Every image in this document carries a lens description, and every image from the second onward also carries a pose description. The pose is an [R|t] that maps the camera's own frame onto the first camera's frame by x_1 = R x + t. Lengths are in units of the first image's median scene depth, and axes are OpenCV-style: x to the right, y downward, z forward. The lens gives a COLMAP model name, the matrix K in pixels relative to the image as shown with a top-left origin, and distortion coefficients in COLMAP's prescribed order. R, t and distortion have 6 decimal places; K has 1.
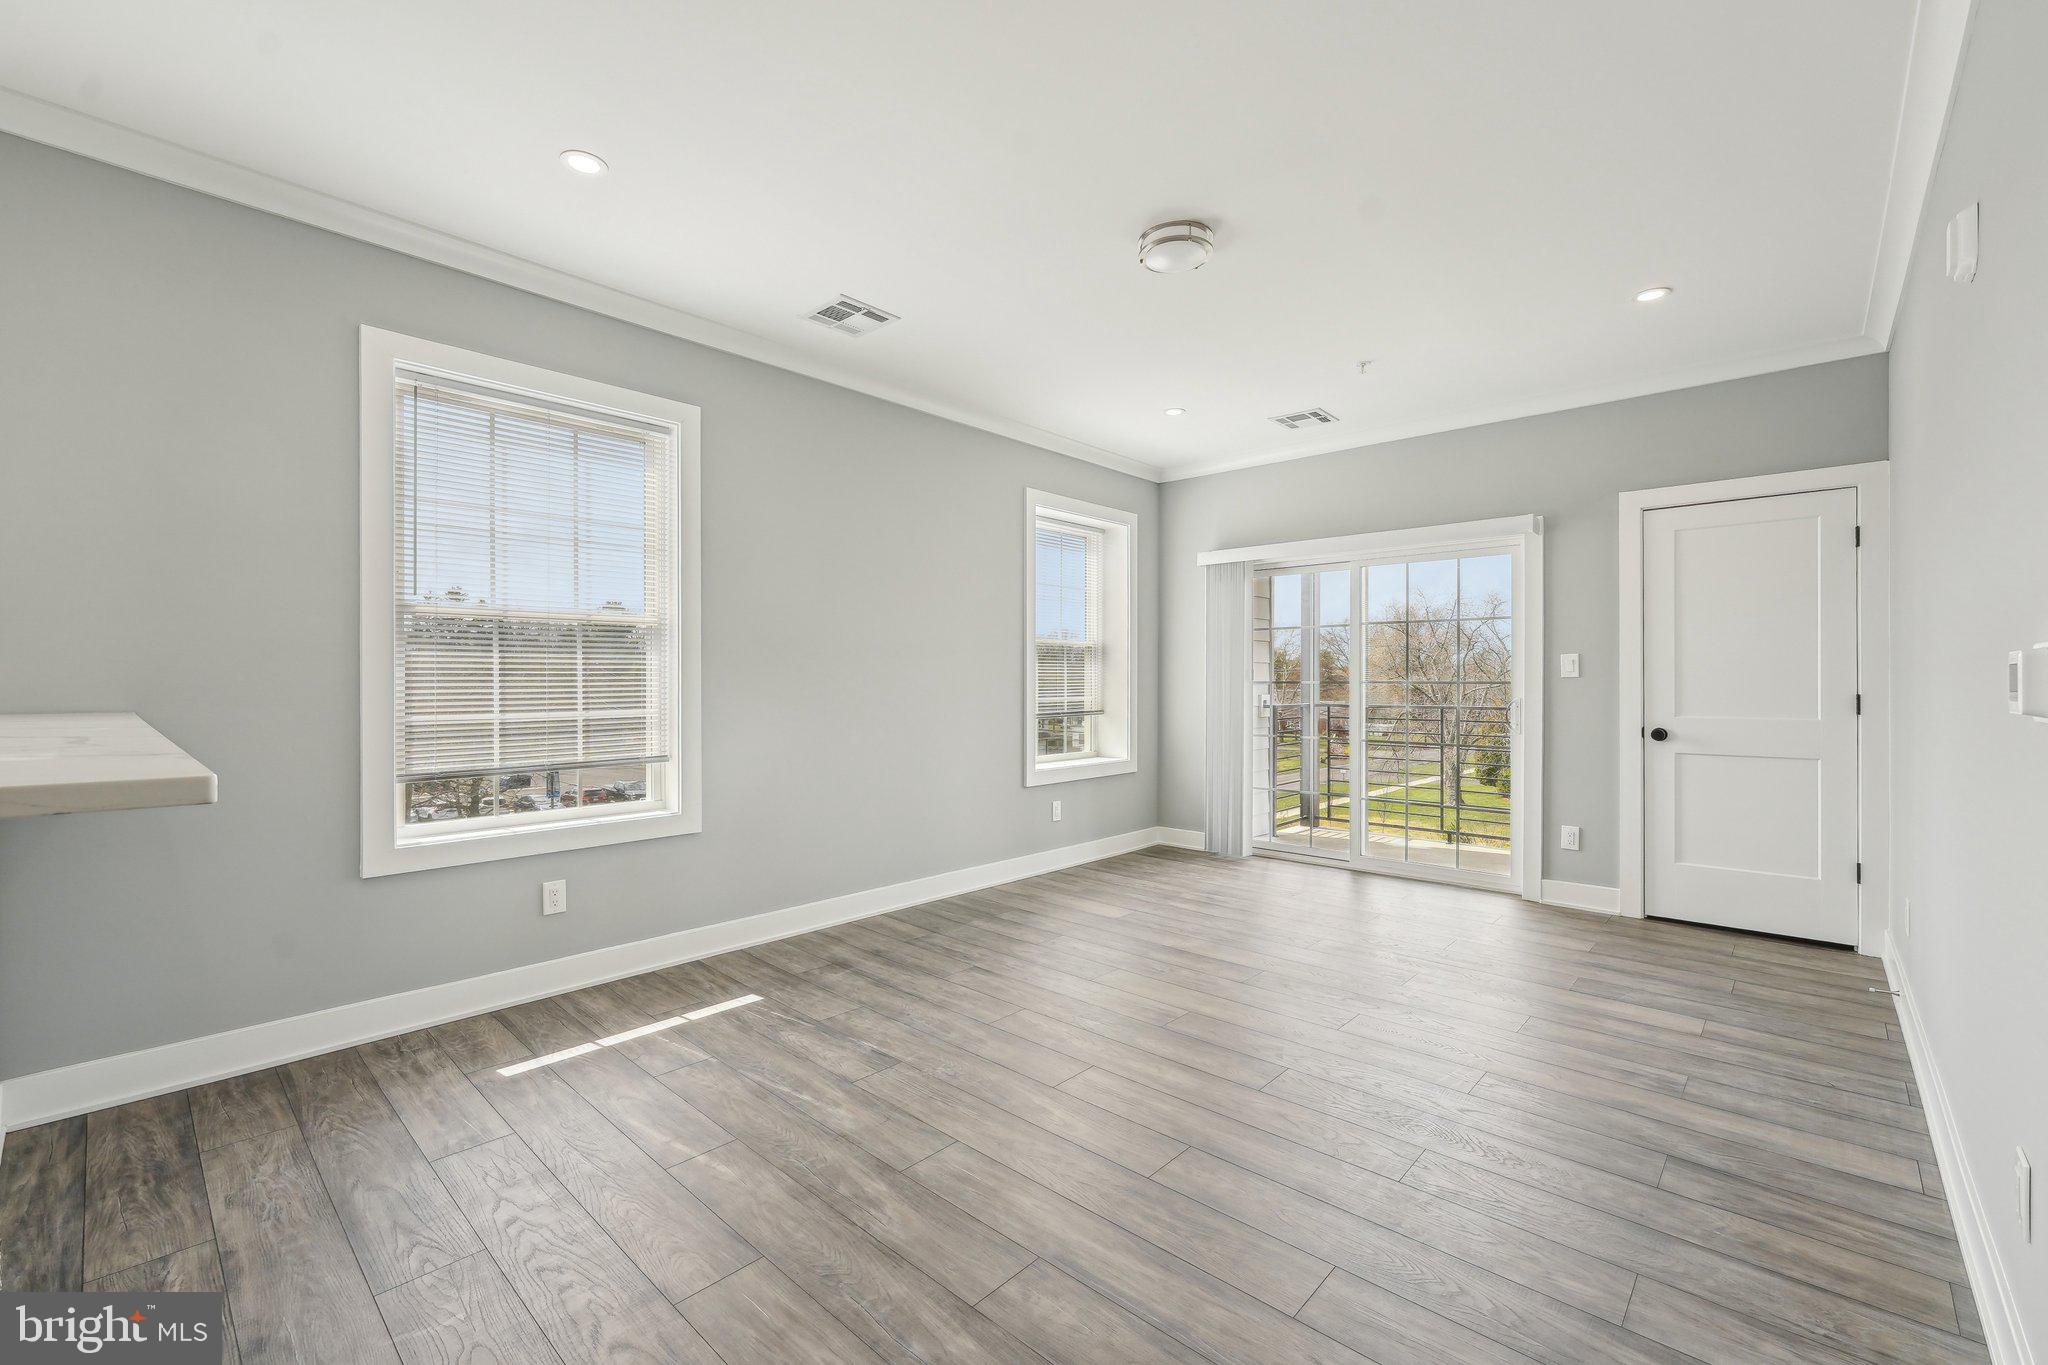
lens RADIAL K [[840.7, 0, 1019.8], [0, 840.7, 679.0], [0, 0, 1]] dist [-0.002878, 0.000908]
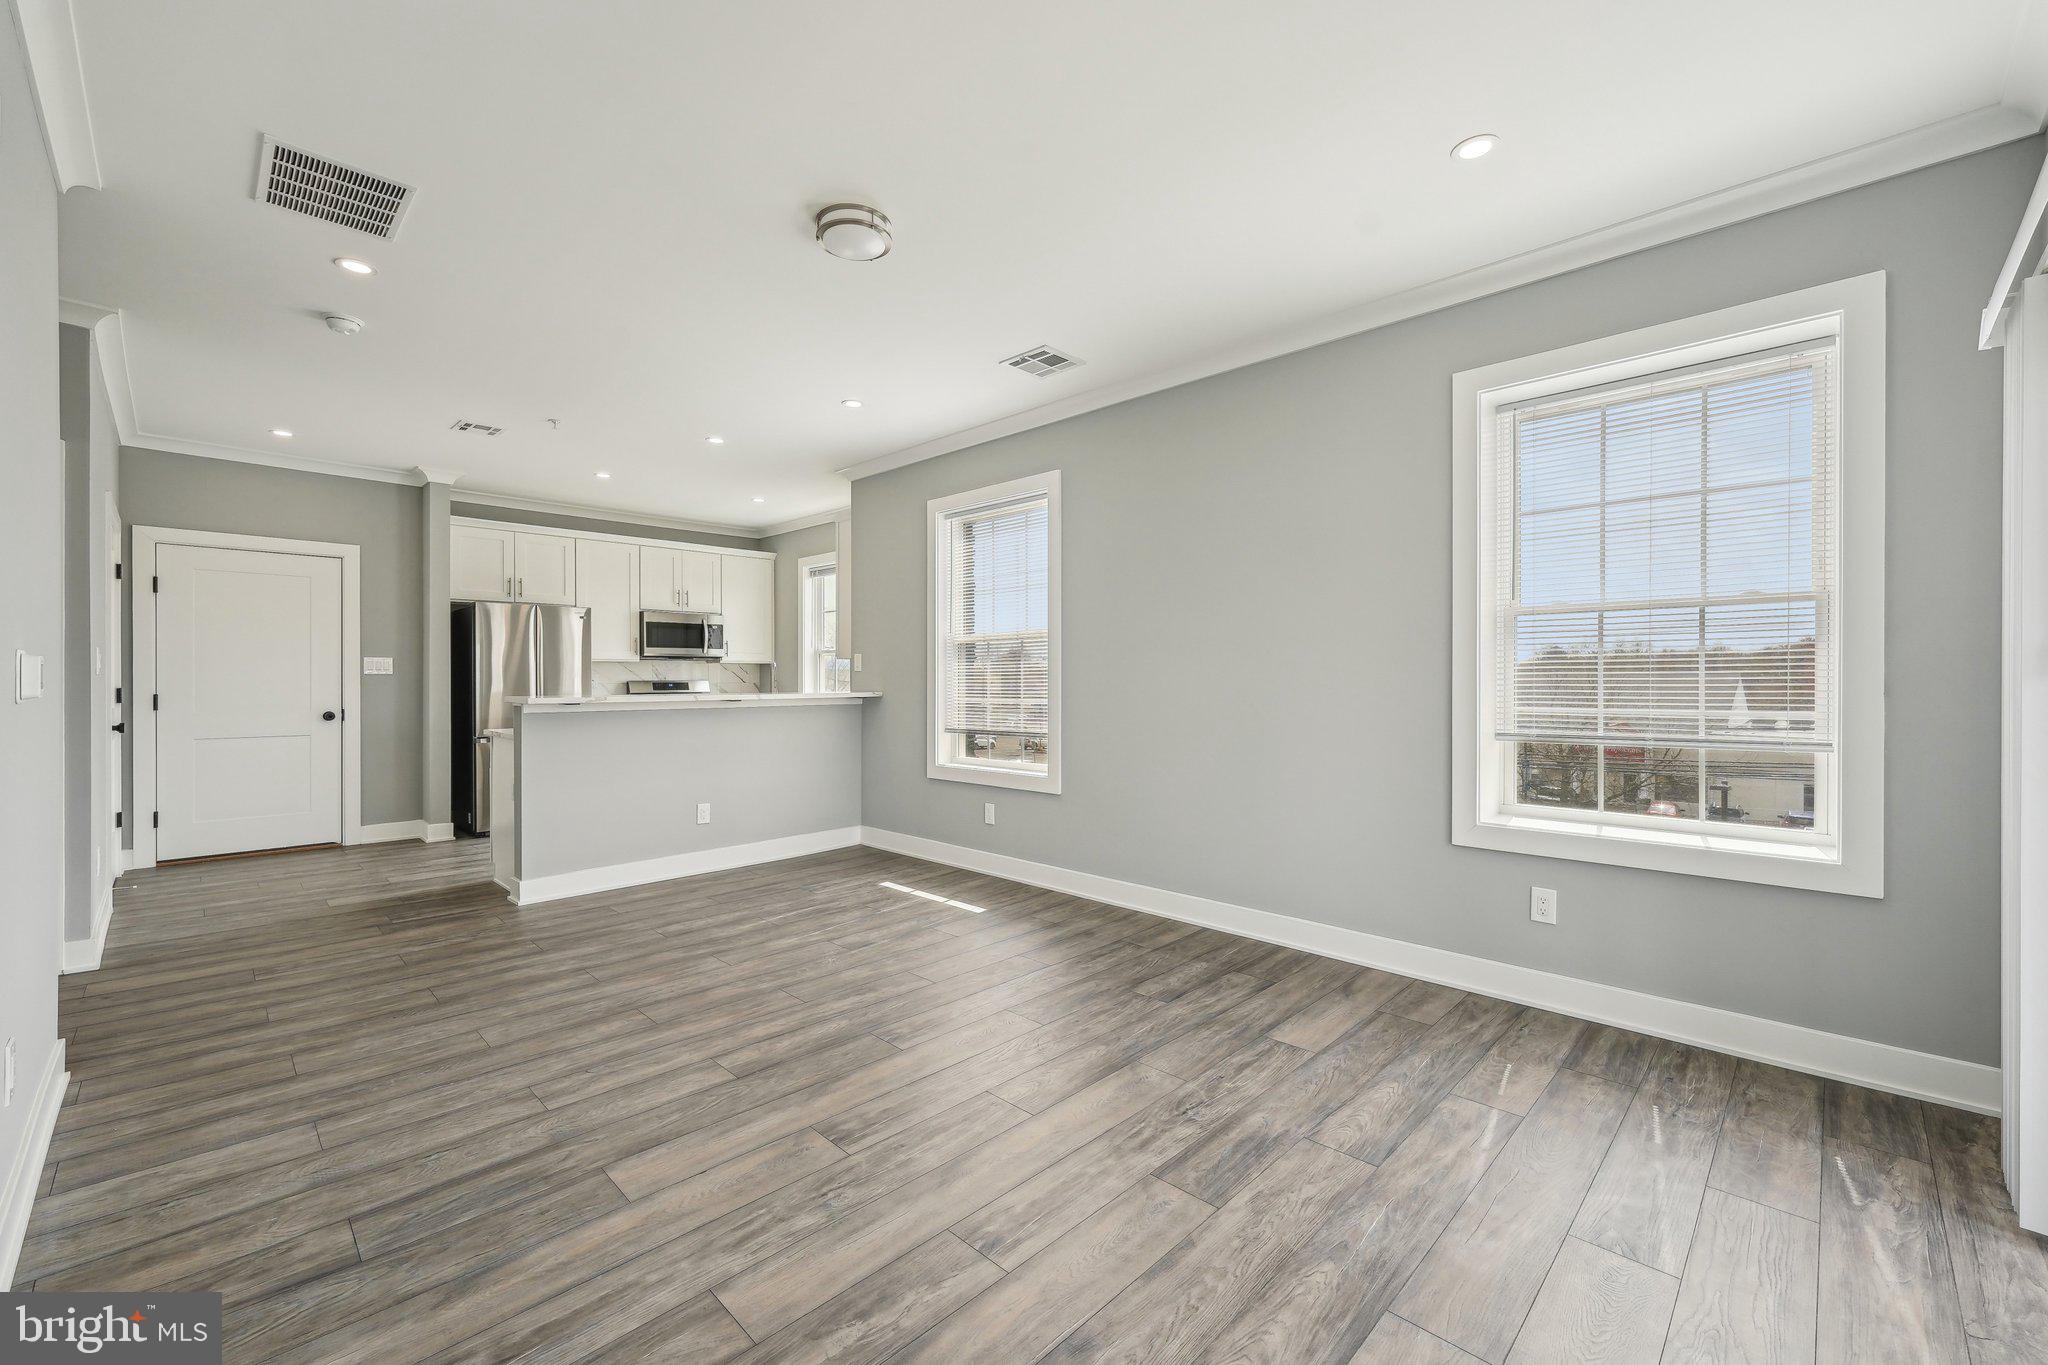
lens RADIAL K [[840.7, 0, 1030.8], [0, 840.7, 683.0], [0, 0, 1]] dist [-0.002878, 0.000908]
pose [[-0.026943, 0.004665, -0.999626, 1.049402], [0.003588, 0.999983, 0.004570, 0.002789], [0.999631, -0.003464, -0.026959, 1.121844]]
